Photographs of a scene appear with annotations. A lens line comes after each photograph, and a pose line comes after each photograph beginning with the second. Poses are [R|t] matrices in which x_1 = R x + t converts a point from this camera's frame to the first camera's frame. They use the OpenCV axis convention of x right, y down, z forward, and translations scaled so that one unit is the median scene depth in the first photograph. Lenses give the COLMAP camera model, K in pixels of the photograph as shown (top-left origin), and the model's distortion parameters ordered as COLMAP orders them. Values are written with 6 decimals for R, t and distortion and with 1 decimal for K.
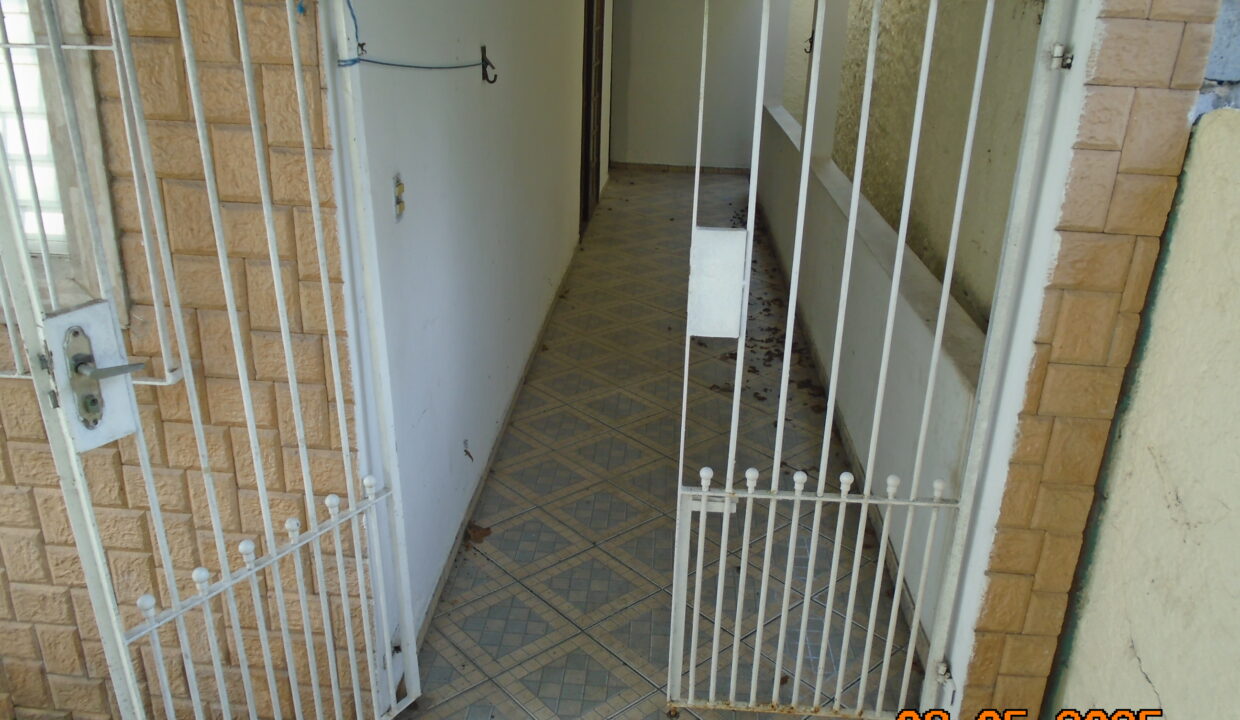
lens RADIAL K [[931.5, 0, 629.8], [0, 931.5, 365.3], [0, 0, 1]] dist [-0.032760, 0.001531]
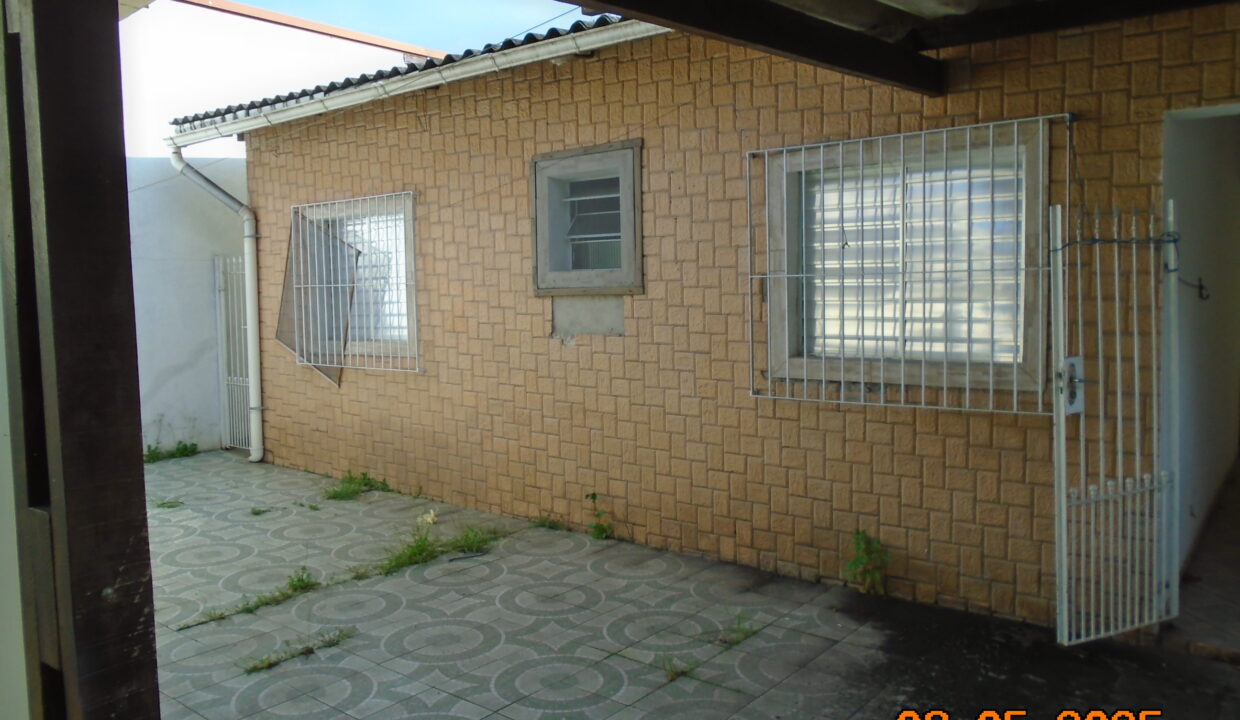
lens RADIAL K [[951.2, 0, 618.6], [0, 951.2, 347.8], [0, 0, 1]] dist [-0.012385, -0.002278]
pose [[0.815116, -0.002804, -0.579291, -0.056596], [-0.167934, 0.955904, -0.240926, 0.515028], [0.554422, 0.293666, 0.778702, -1.208063]]
